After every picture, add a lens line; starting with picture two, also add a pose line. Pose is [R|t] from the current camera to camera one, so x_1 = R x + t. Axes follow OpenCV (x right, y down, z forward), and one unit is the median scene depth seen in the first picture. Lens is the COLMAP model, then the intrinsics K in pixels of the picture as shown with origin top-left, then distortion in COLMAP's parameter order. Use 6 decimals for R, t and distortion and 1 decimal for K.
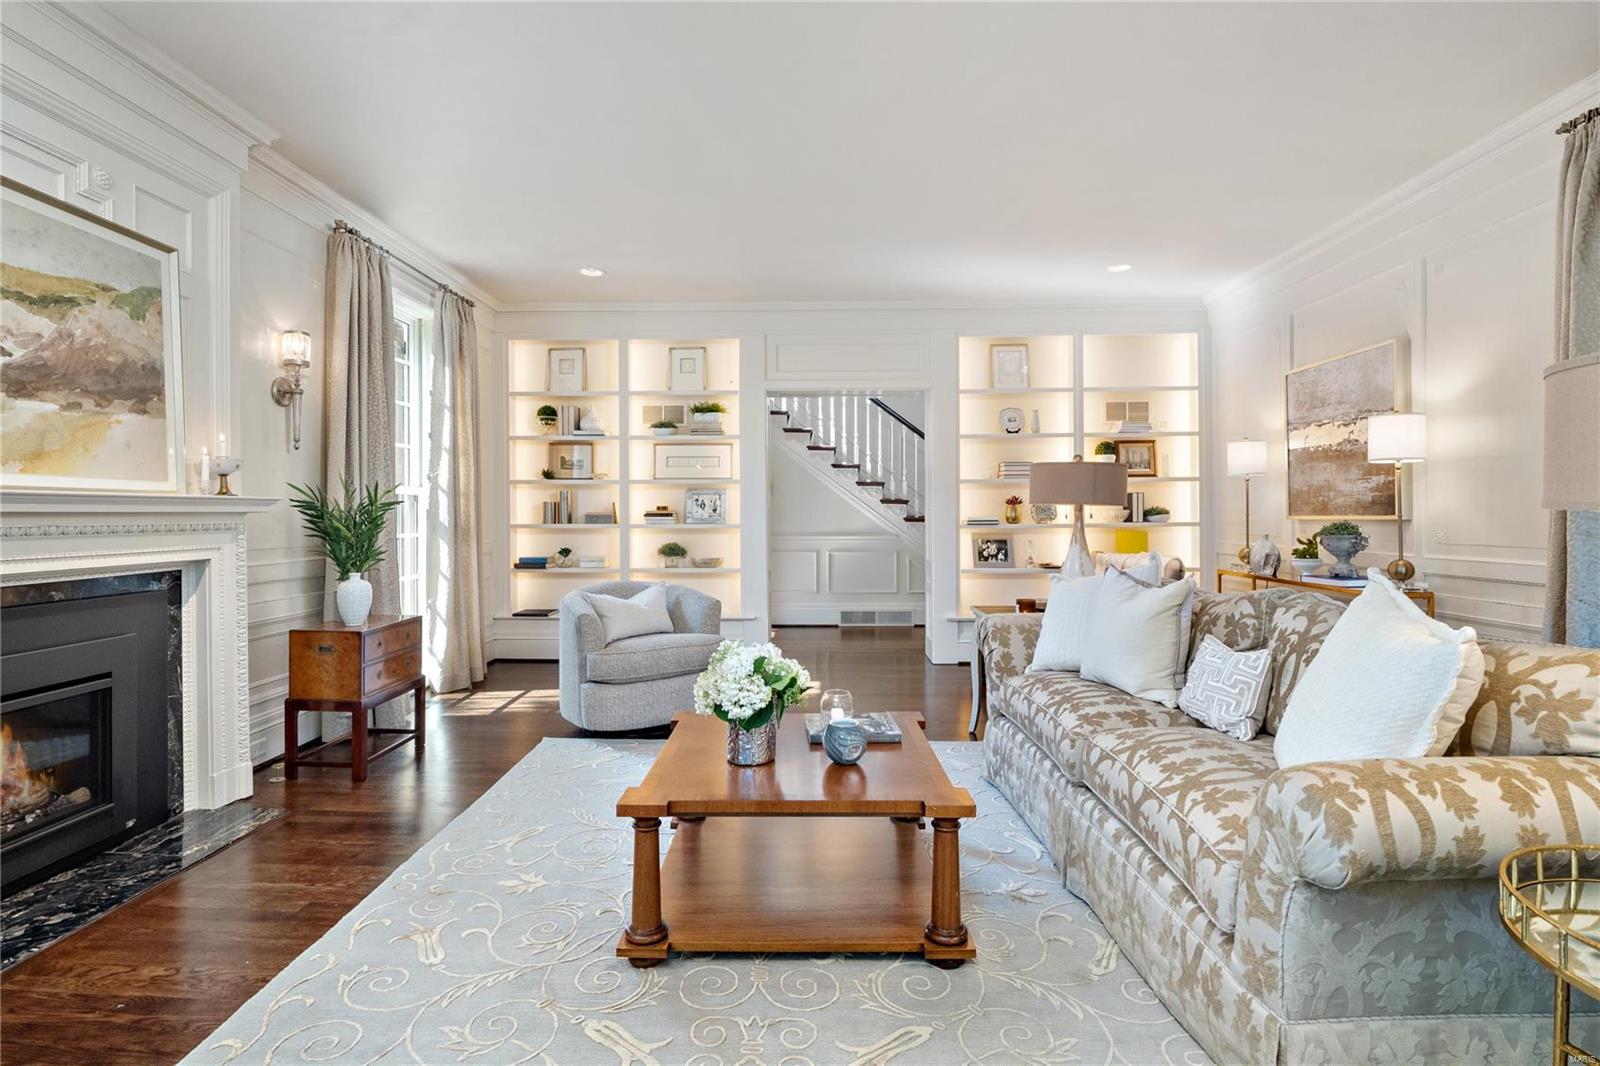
lens RADIAL K [[754.4, 0, 800.1], [0, 754.4, 528.0], [0, 0, 1]] dist [-0.001624, -0.006854]
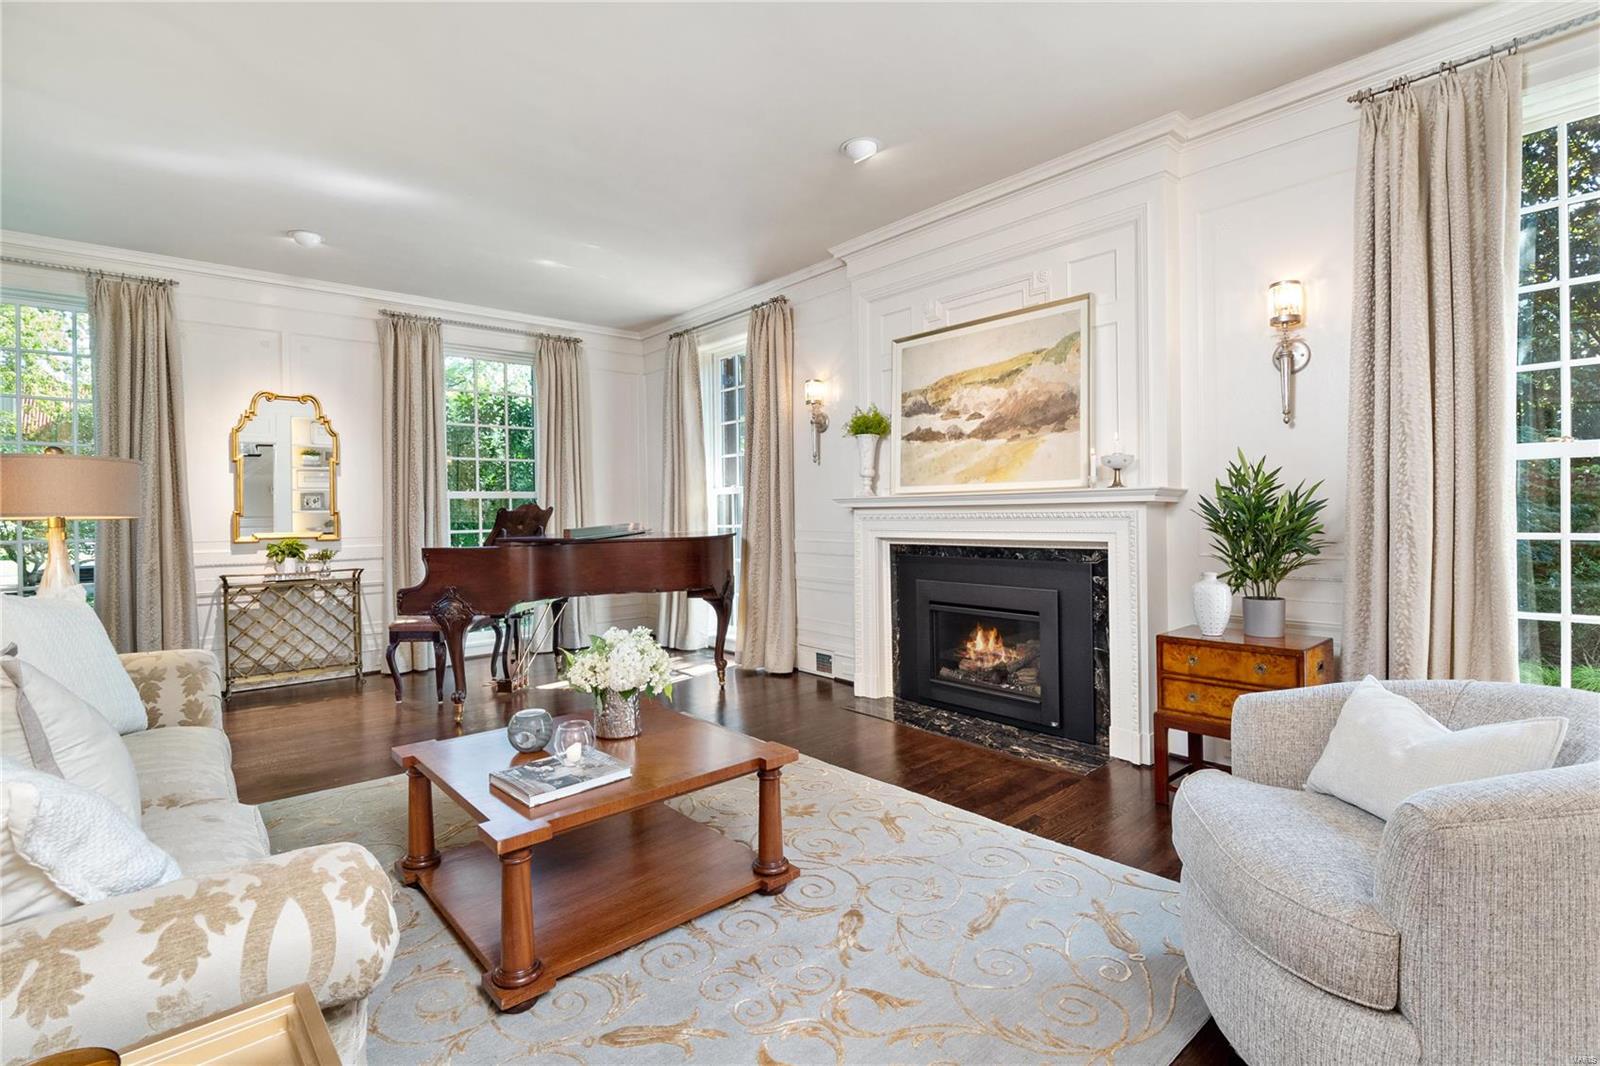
lens RADIAL K [[754.4, 0, 797.2], [0, 754.4, 520.9], [0, 0, 1]] dist [-0.001624, -0.006854]
pose [[-0.734249, 0.020966, -0.678557, 0.437986], [0.005222, 0.999668, 0.025236, -0.027428], [0.678861, 0.014986, -0.734114, 1.782660]]
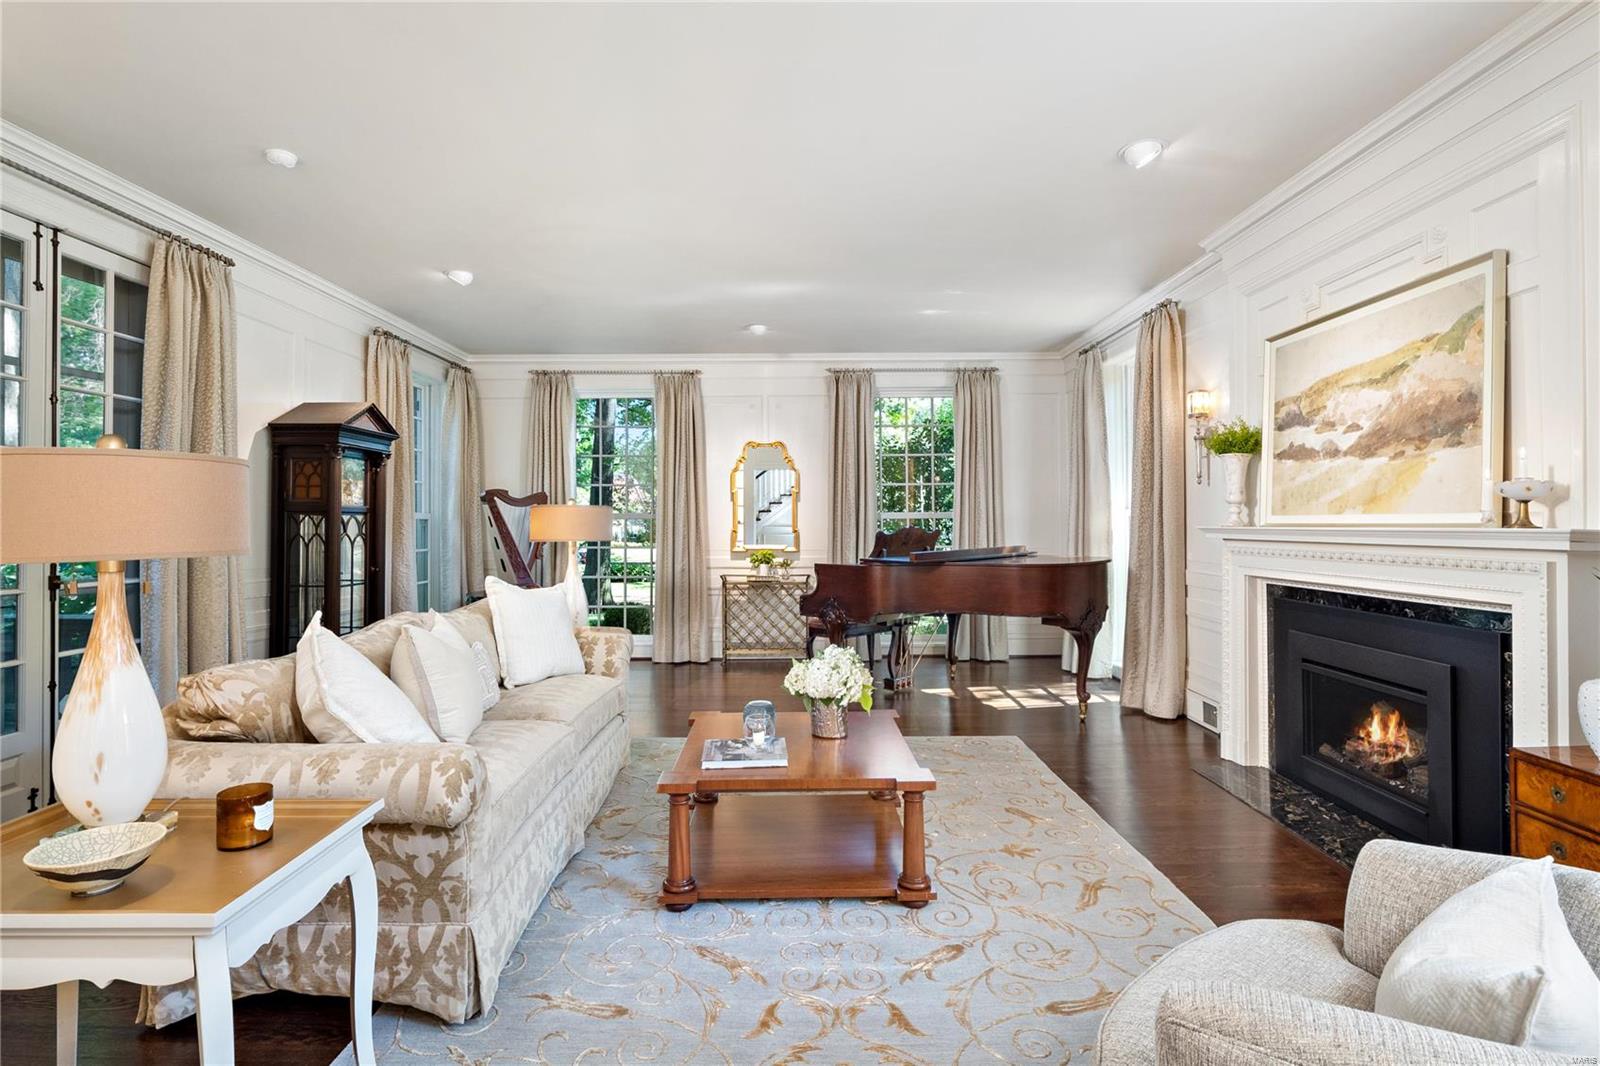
lens RADIAL K [[754.4, 0, 795.1], [0, 754.4, 521.9], [0, 0, 1]] dist [-0.001624, -0.006854]
pose [[-0.999707, 0.006543, -0.023324, 0.019788], [0.006194, 0.999868, 0.015004, -0.076403], [0.023419, 0.014855, -0.999615, 2.083526]]
